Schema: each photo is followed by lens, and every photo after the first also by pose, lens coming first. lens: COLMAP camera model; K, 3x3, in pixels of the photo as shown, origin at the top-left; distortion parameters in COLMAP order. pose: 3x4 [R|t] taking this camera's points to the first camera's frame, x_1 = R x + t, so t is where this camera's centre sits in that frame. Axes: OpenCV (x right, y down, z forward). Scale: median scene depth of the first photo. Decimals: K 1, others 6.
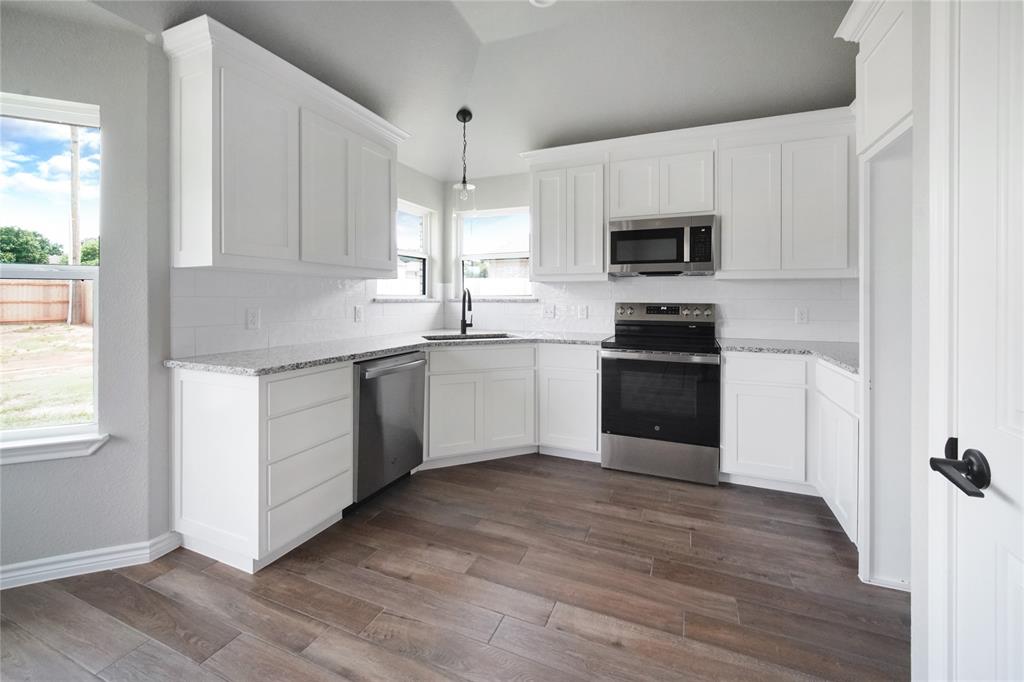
lens RADIAL K [[418.8, 0, 522.2], [0, 418.8, 297.2], [0, 0, 1]] dist [-0.001481, 0.000376]
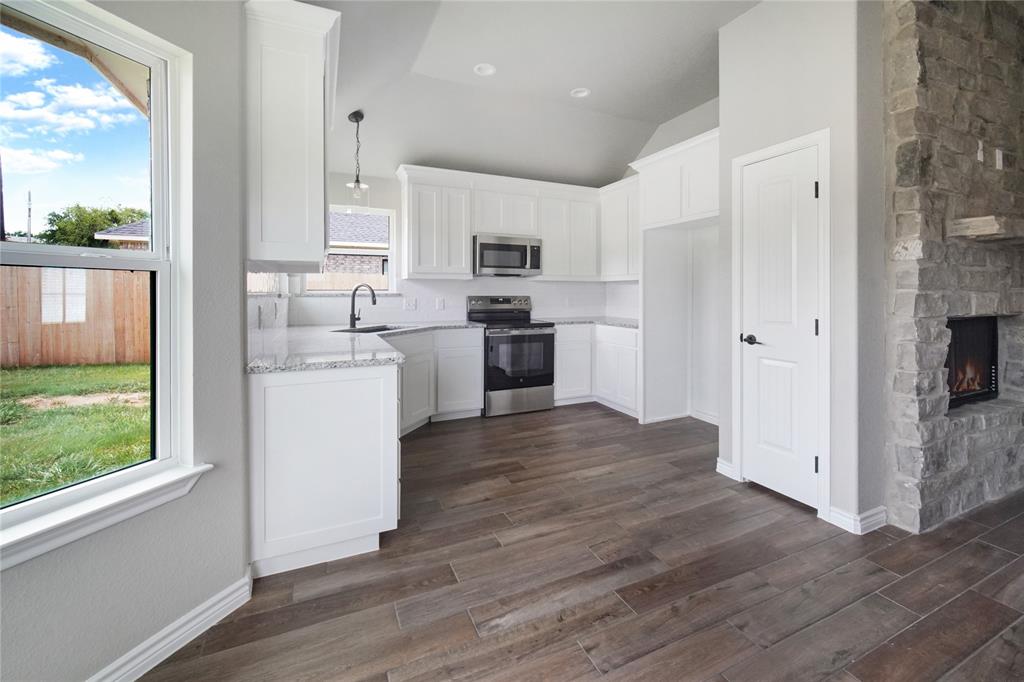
lens RADIAL K [[418.8, 0, 518.4], [0, 418.8, 290.6], [0, 0, 1]] dist [-0.001481, 0.000376]
pose [[0.680652, -0.000507, 0.732607, -0.747409], [-0.005325, 0.999970, 0.005639, -0.013601], [-0.732588, -0.007739, 0.680629, -0.002778]]
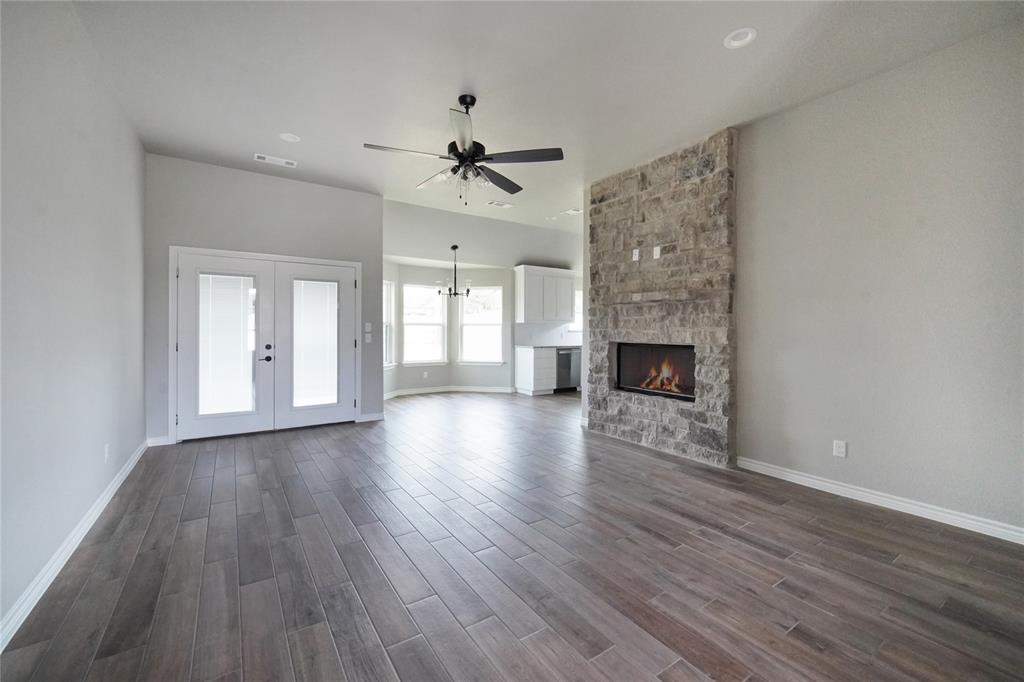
lens RADIAL K [[418.8, 0, 518.3], [0, 418.8, 335.2], [0, 0, 1]] dist [-0.001481, 0.000376]
pose [[0.846435, 0.006084, -0.532457, 0.906502], [0.001650, 0.999900, 0.014048, -0.002830], [0.532490, -0.012769, 0.846340, -1.622407]]
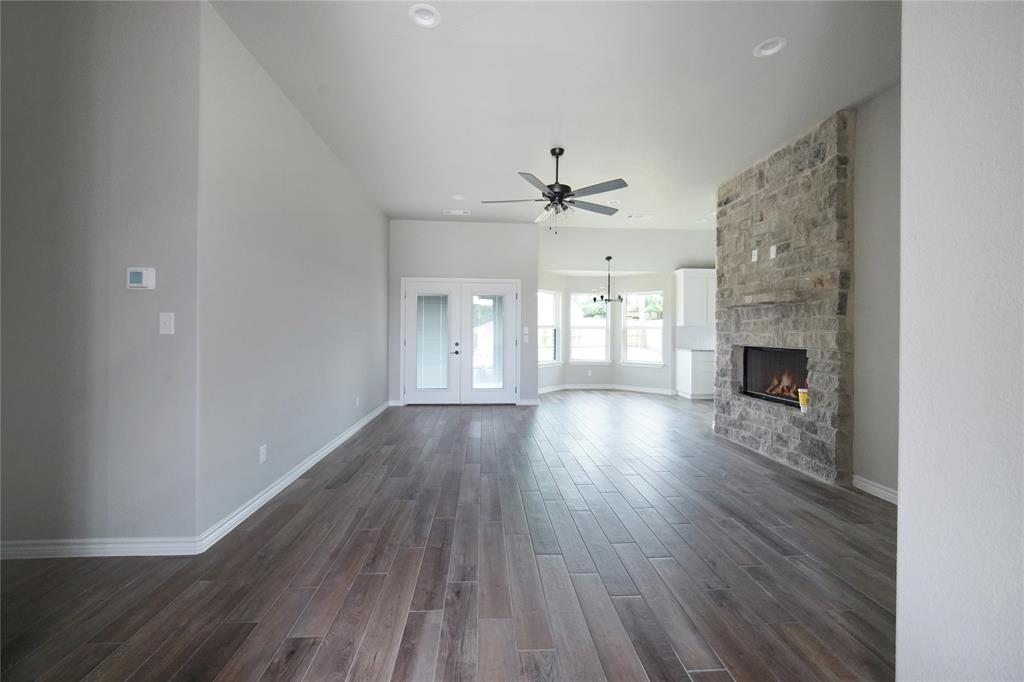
lens RADIAL K [[418.8, 0, 521.5], [0, 418.8, 336.7], [0, 0, 1]] dist [-0.001481, 0.000376]
pose [[0.467524, 0.009232, -0.883932, 1.398493], [-0.002150, 0.999954, 0.009306, 0.001292], [0.883978, -0.002450, 0.467522, -1.515774]]
